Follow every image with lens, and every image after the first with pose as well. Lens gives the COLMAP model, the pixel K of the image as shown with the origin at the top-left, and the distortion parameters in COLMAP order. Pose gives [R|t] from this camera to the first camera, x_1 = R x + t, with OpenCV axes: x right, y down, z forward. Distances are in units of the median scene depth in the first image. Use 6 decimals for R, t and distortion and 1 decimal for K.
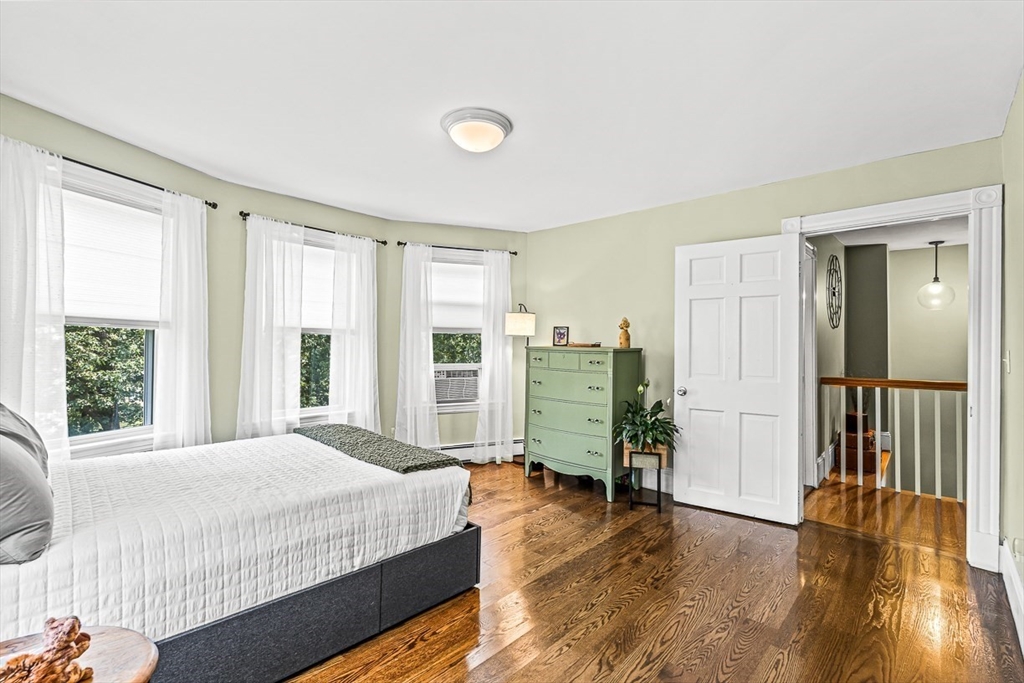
lens RADIAL K [[453.8, 0, 514.9], [0, 453.8, 341.2], [0, 0, 1]] dist [-0.002029, -0.000278]
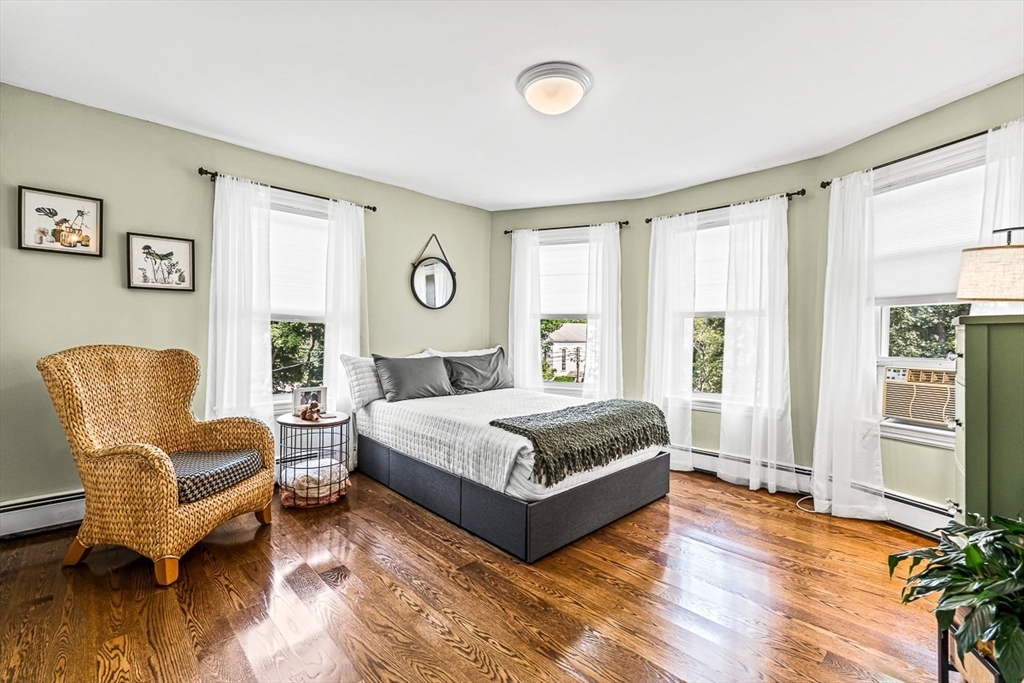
lens RADIAL K [[453.8, 0, 515.6], [0, 453.8, 341.8], [0, 0, 1]] dist [-0.002029, -0.000278]
pose [[-0.056769, 0.005780, -0.998371, 0.966692], [0.002375, 0.999981, 0.005655, 0.052235], [0.998385, -0.002050, -0.056782, 1.099069]]
